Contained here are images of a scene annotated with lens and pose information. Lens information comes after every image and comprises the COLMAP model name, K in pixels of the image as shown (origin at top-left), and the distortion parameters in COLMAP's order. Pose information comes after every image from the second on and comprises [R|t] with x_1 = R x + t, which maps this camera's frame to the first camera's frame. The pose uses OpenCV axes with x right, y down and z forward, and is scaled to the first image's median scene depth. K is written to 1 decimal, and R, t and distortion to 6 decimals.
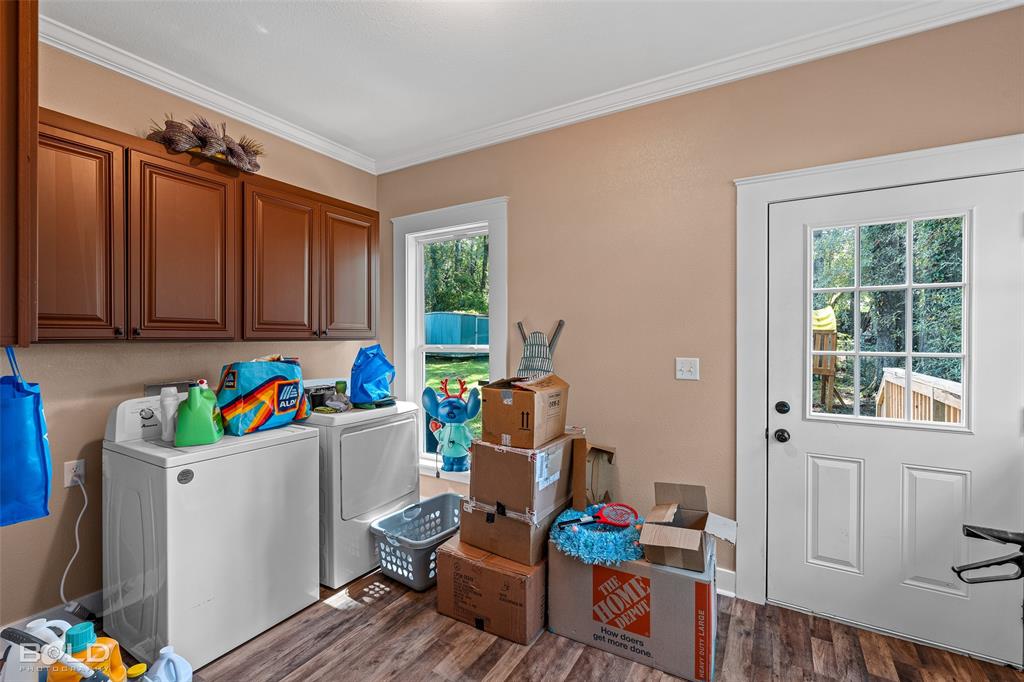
lens RADIAL K [[454.6, 0, 512.0], [0, 454.6, 341.0], [0, 0, 1]] dist [-0.000624, -0.000287]
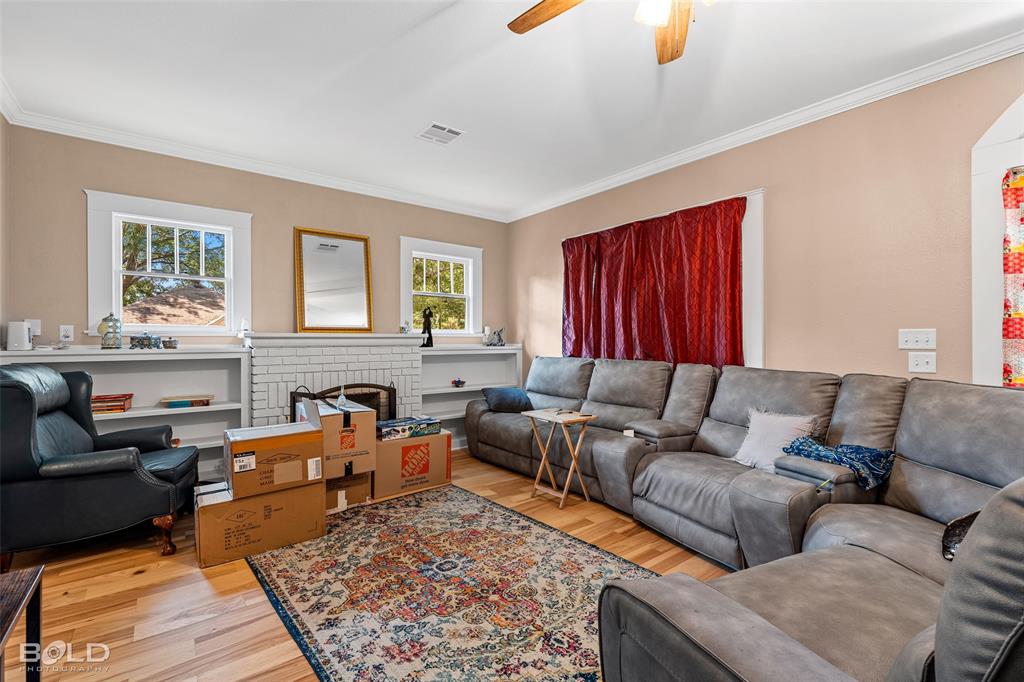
lens RADIAL K [[454.6, 0, 512.0], [0, 454.6, 341.0], [0, 0, 1]] dist [-0.000624, -0.000287]
pose [[0.365196, -0.005048, 0.930917, -1.422993], [0.011141, 0.999937, 0.001052, 0.069296], [-0.930864, 0.009987, 0.365229, -0.089440]]
